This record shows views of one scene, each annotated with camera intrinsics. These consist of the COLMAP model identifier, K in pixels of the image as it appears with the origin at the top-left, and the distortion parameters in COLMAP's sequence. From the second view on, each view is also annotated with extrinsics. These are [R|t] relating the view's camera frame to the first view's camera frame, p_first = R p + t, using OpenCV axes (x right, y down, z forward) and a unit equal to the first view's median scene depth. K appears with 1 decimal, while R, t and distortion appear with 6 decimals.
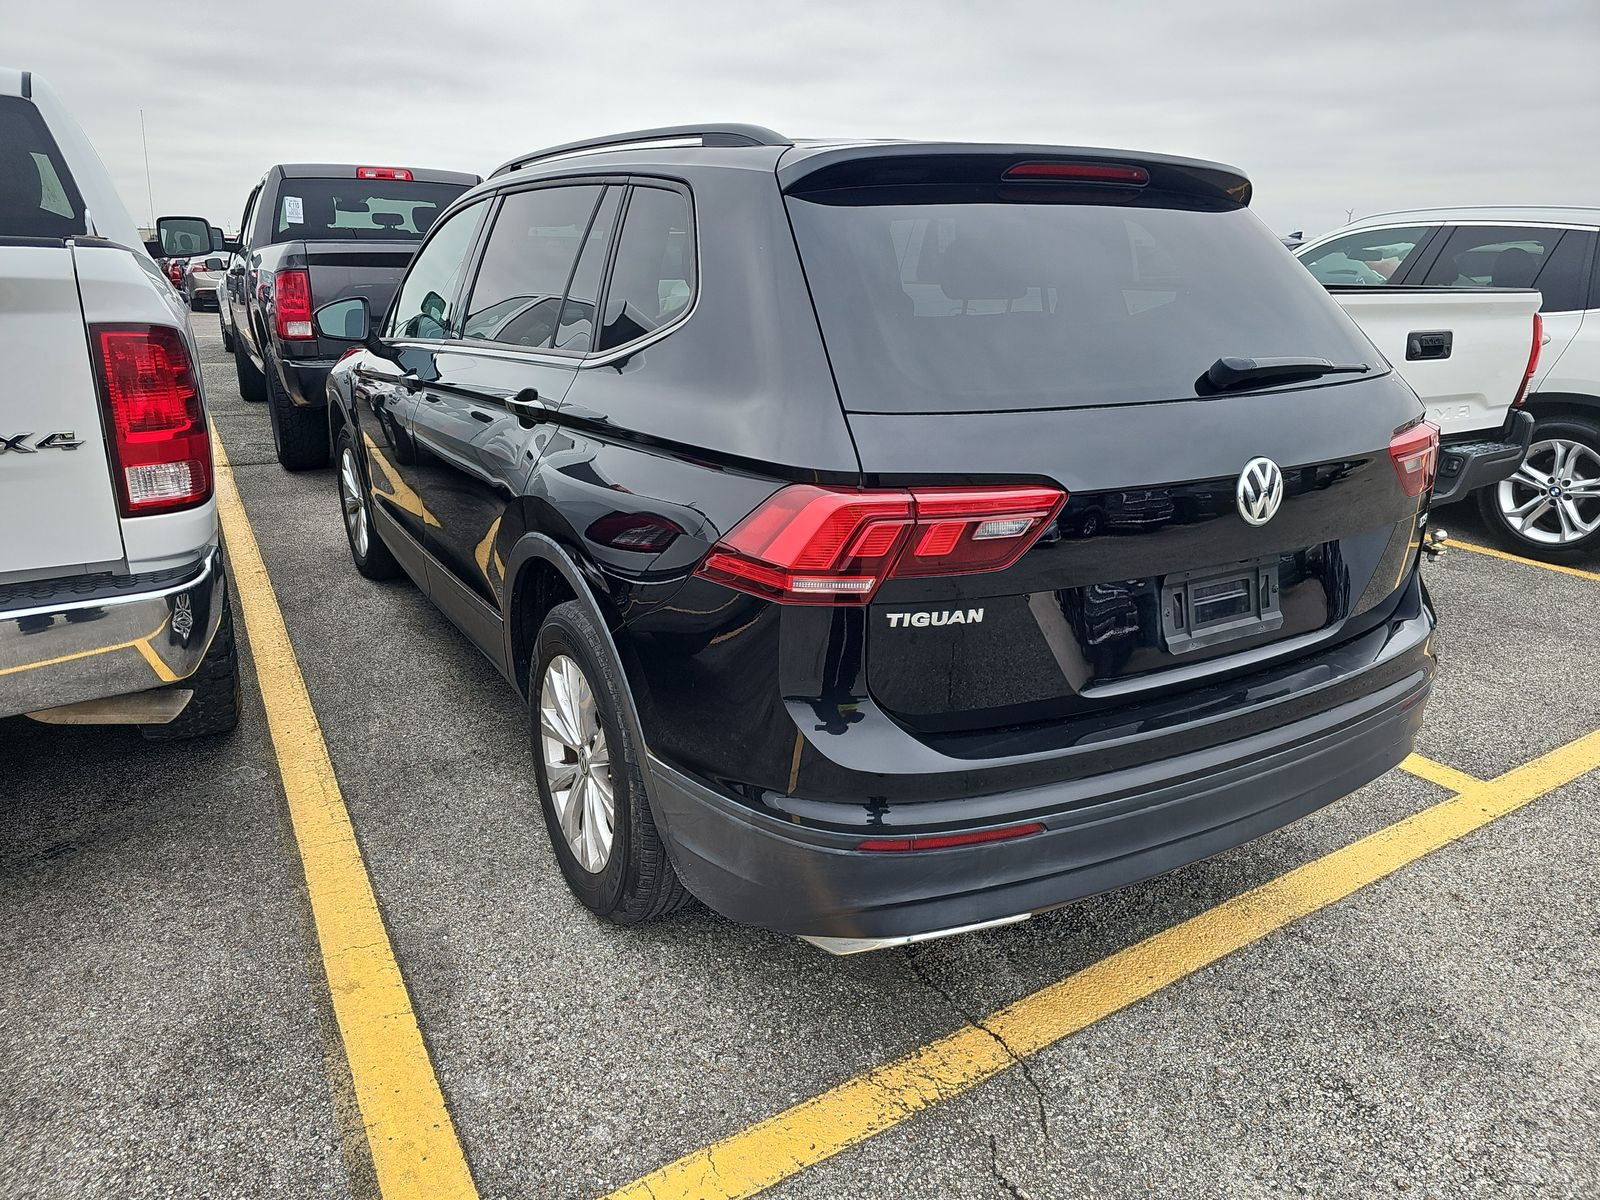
lens RADIAL K [[1035.1, 0, 797.8], [0, 1035.1, 572.3], [0, 0, 1]] dist [0.051418, -0.046213]
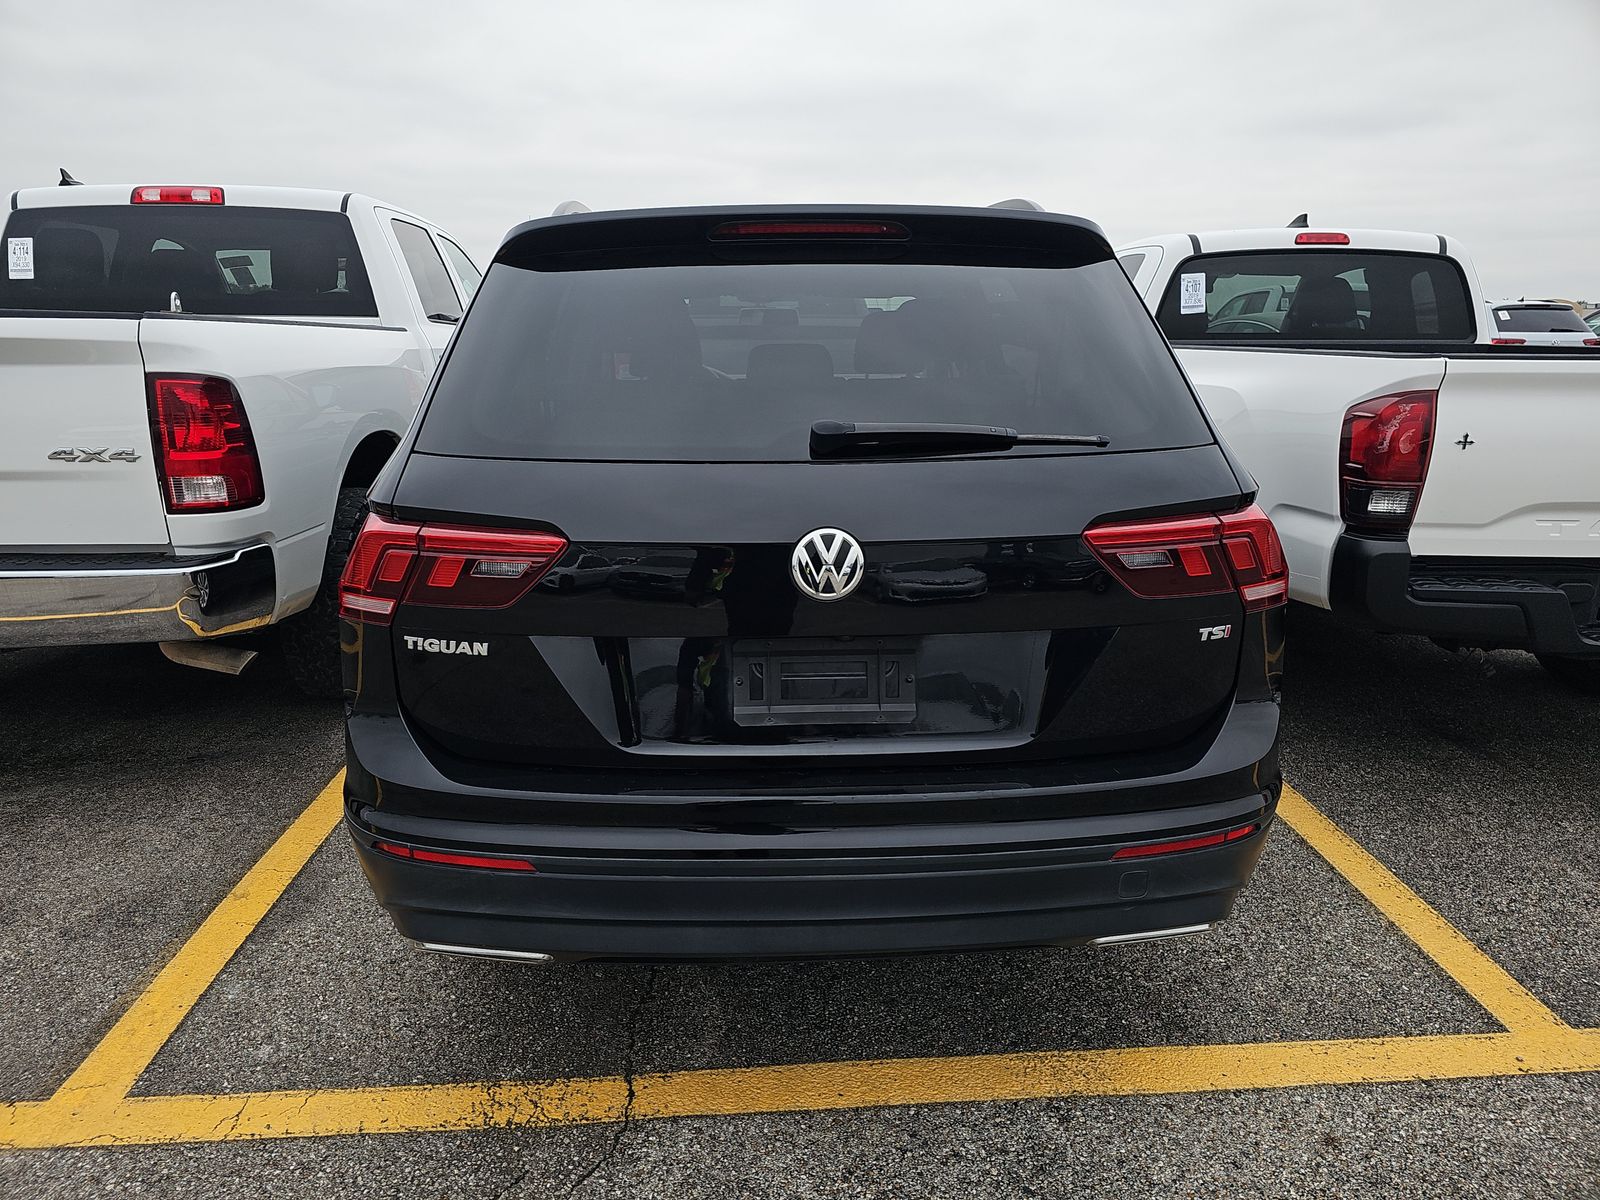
lens RADIAL K [[1038.0, 0, 801.2], [0, 1038.0, 587.8], [0, 0, 1]] dist [0.056074, -0.049960]
pose [[0.886684, 0.100978, -0.451215, 0.771043], [-0.123495, 0.992130, -0.020649, -0.031758], [0.445579, 0.074032, 0.892176, 0.156766]]
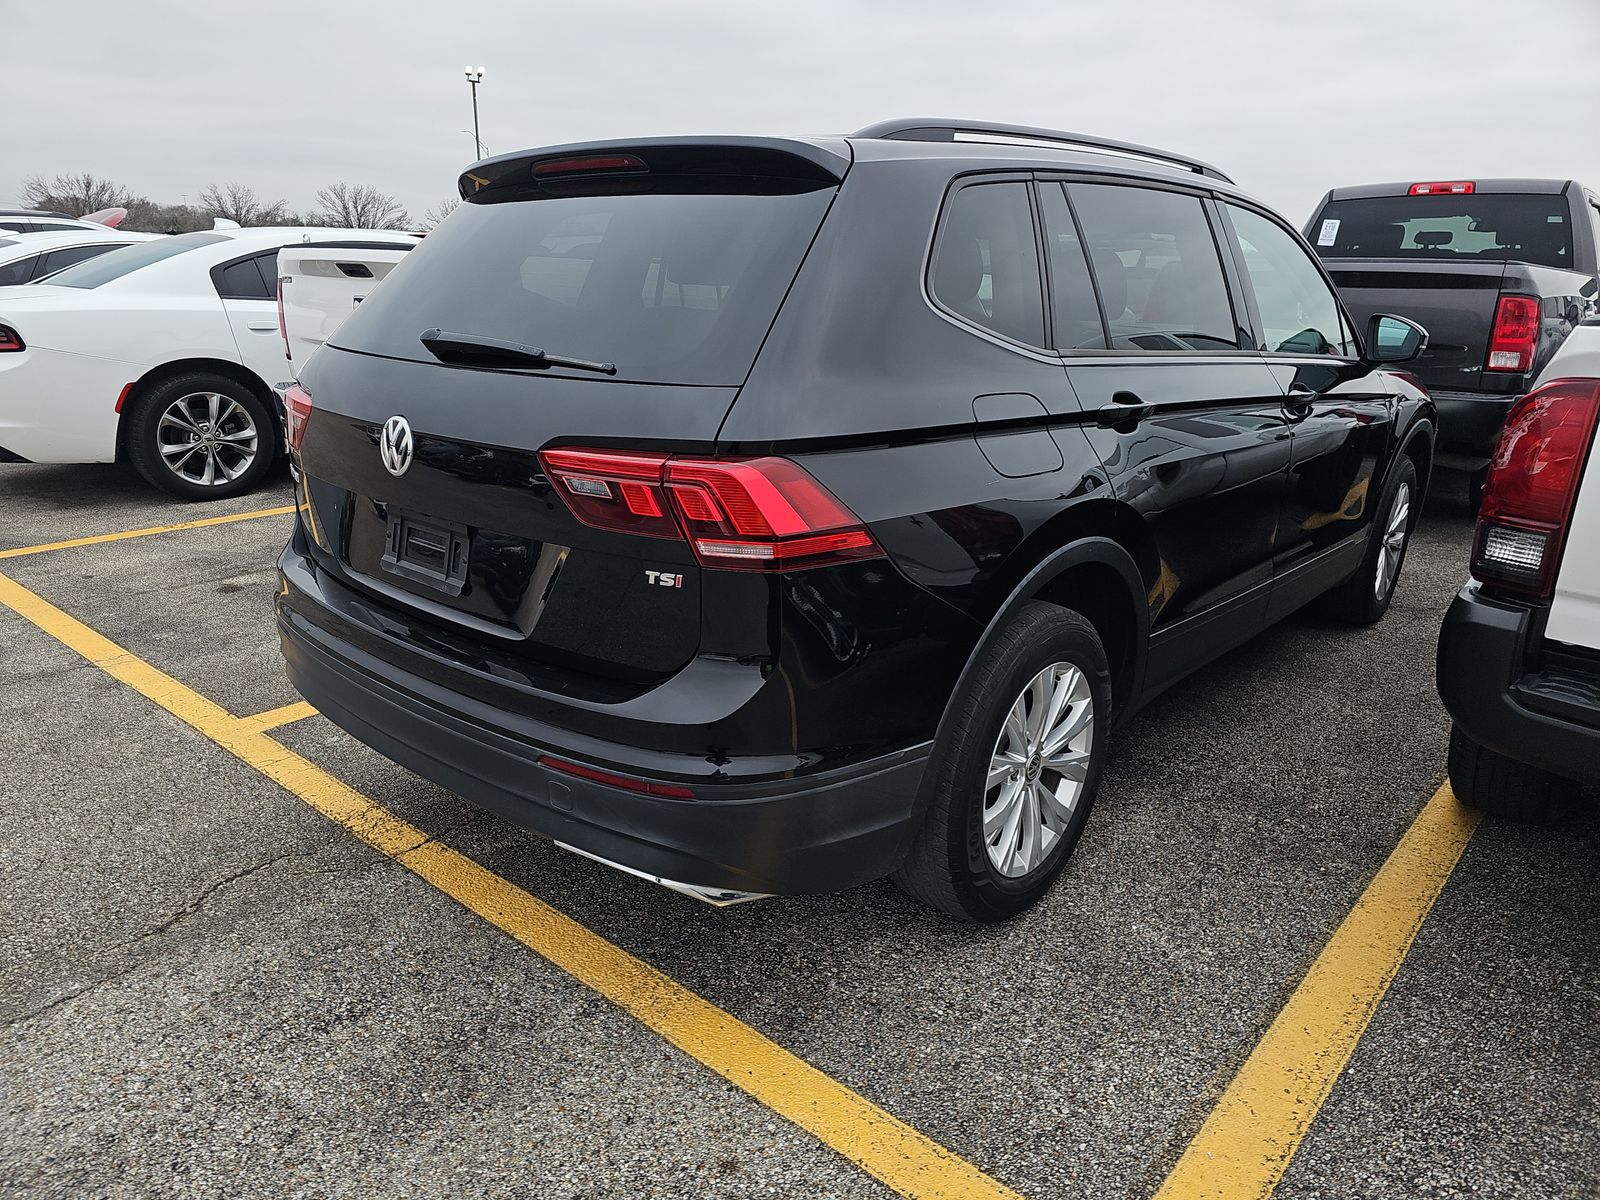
lens RADIAL K [[1054.0, 0, 800.0], [0, 1054.0, 600.0], [0, 0, 1]] dist [0.094011, -0.102359]
pose [[0.313809, 0.275154, -0.908743, 1.537859], [-0.289048, 0.939347, 0.184606, -0.238644], [0.904420, 0.204739, 0.374309, 0.915785]]
